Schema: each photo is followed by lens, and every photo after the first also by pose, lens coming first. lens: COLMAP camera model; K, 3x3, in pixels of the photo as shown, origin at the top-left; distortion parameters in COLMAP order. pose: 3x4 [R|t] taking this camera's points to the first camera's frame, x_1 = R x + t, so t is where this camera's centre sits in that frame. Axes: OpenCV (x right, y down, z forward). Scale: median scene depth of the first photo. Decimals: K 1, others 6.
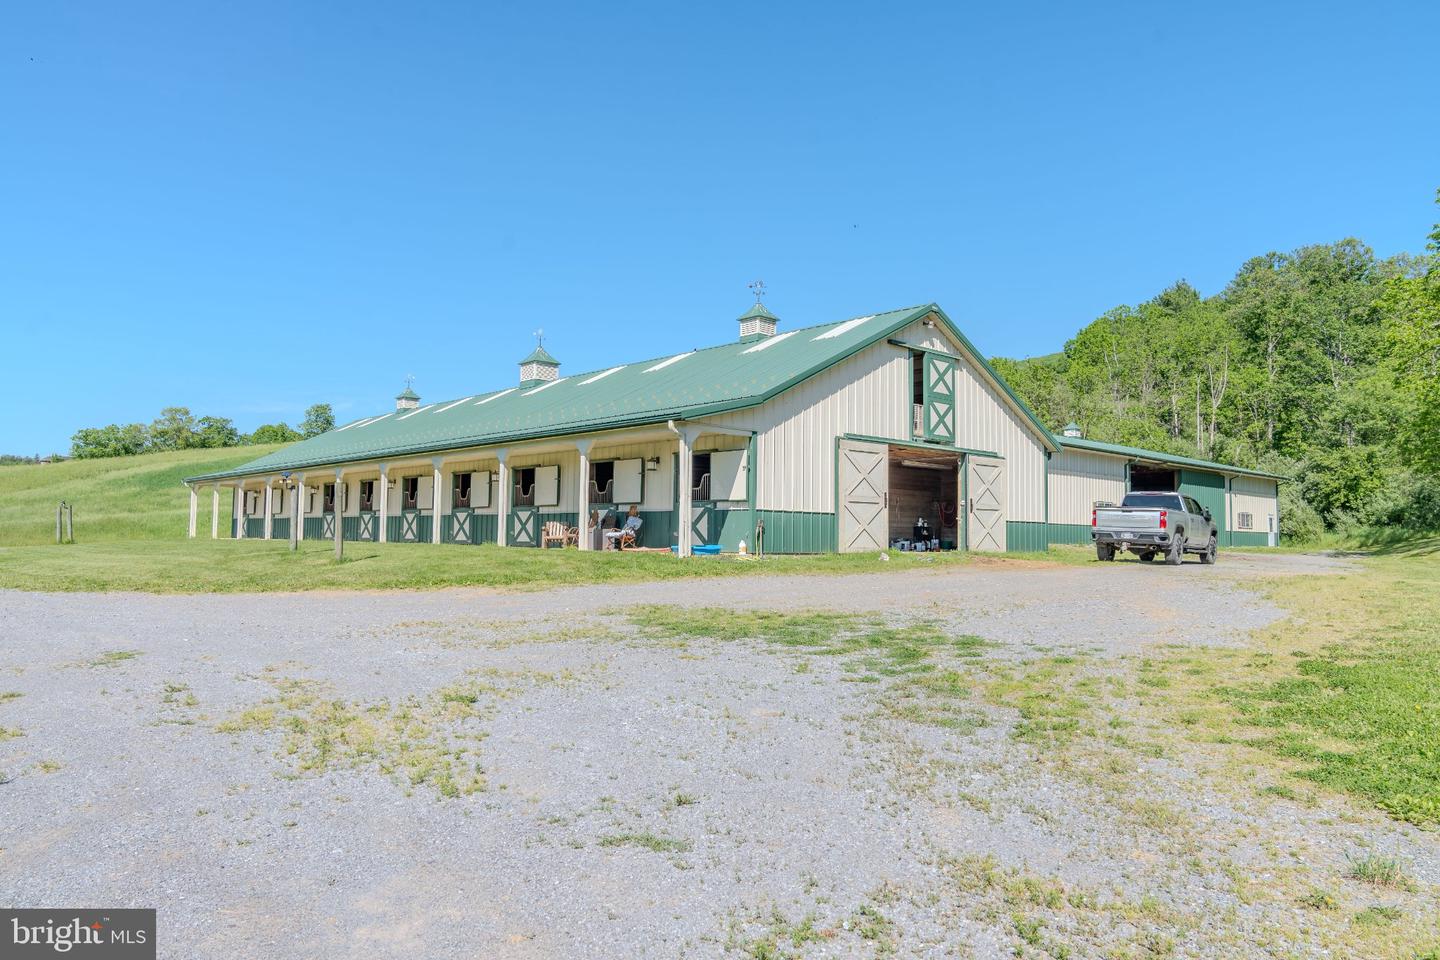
lens RADIAL K [[1006.4, 0, 720.7], [0, 1006.4, 477.1], [0, 0, 1]] dist [0.004893, 0.004588]
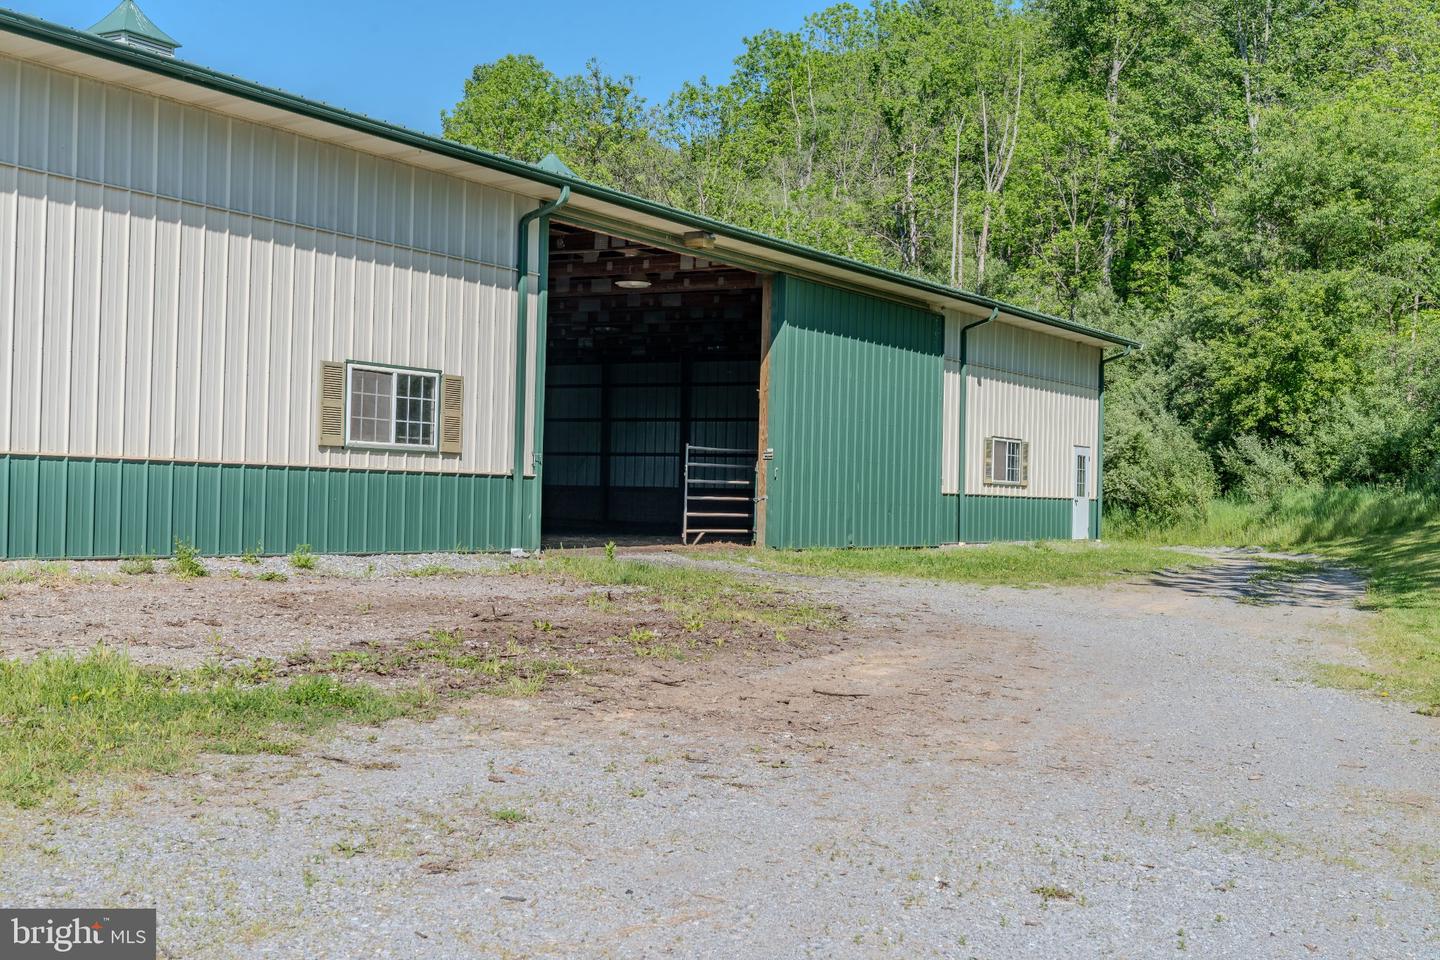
lens RADIAL K [[1779.9, 0, 719.6], [0, 1779.9, 480.1], [0, 0, 1]] dist [-0.025178, 0.000000]
pose [[0.961712, 0.014577, 0.273675, 0.247594], [-0.029815, 0.998223, 0.051603, 0.020082], [-0.272436, -0.057787, 0.960437, 0.427918]]
